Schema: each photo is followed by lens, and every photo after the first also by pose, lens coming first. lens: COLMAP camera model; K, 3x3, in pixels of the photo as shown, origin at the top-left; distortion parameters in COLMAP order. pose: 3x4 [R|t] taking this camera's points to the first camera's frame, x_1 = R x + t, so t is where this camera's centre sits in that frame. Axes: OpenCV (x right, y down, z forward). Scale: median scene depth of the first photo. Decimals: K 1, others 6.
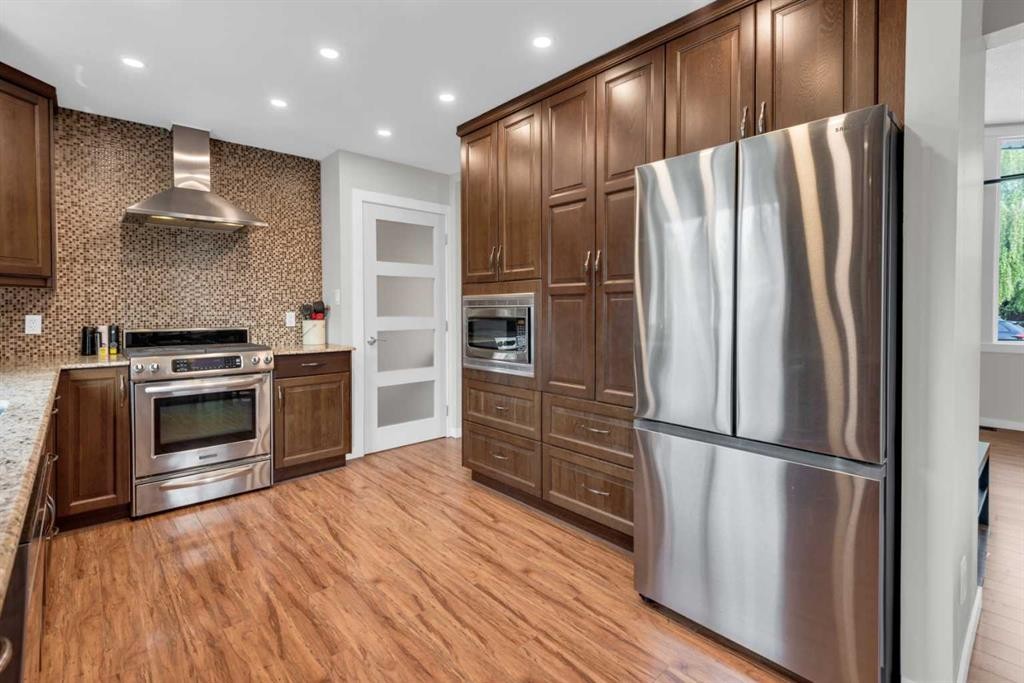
lens RADIAL K [[484.4, 0, 540.1], [0, 484.4, 313.9], [0, 0, 1]] dist [0.014664, -0.000497]
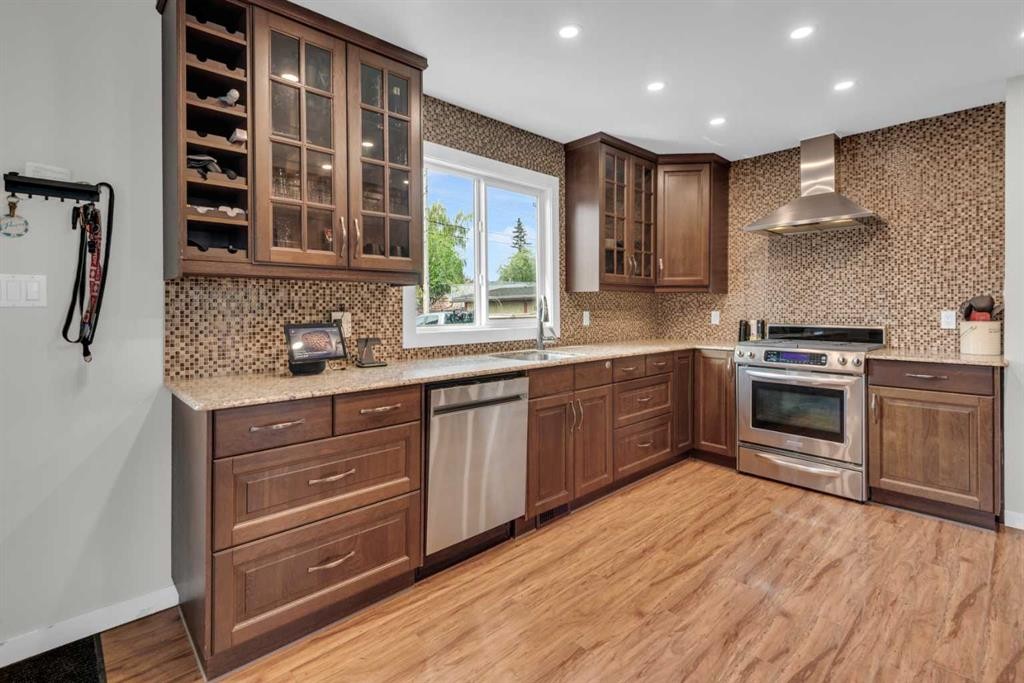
lens RADIAL K [[479.9, 0, 471.4], [0, 479.9, 303.2], [0, 0, 1]] dist [0.014338, 0.000078]
pose [[-0.067166, -0.006538, -0.997720, 0.408380], [-0.007413, 0.999954, -0.006054, -0.006114], [0.997714, 0.006989, -0.067211, 0.336442]]
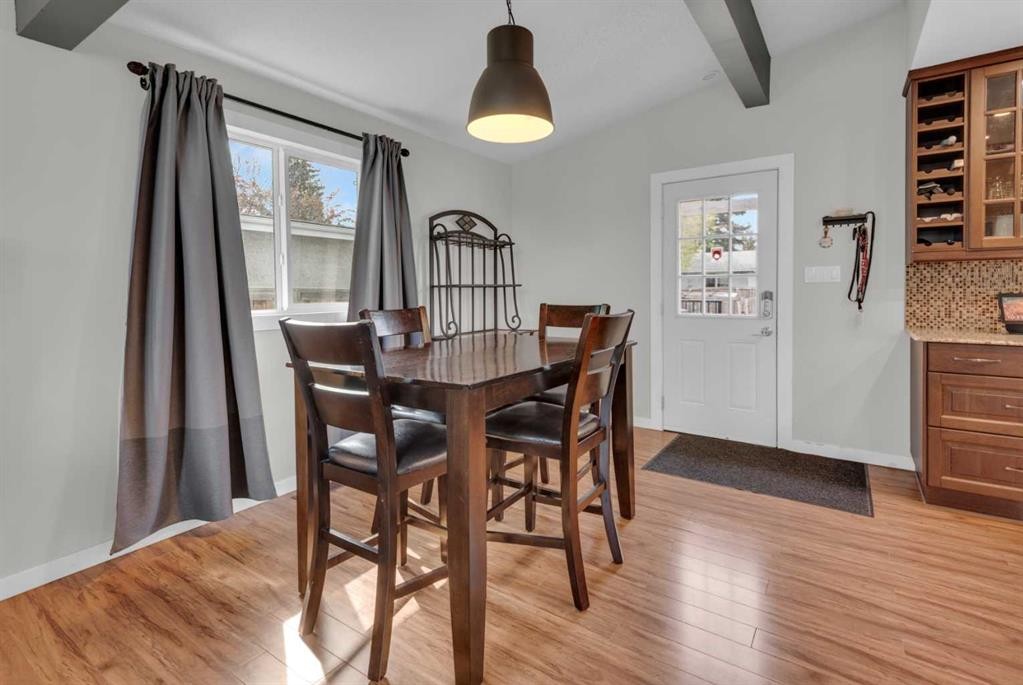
lens RADIAL K [[476.0, 0, 530.9], [0, 476.0, 300.9], [0, 0, 1]] dist [-0.001328, -0.000548]
pose [[-0.978171, 0.017360, -0.207077, 0.761658], [0.009310, 0.999165, 0.039785, -0.008296], [0.207595, 0.036988, -0.977515, 0.688093]]
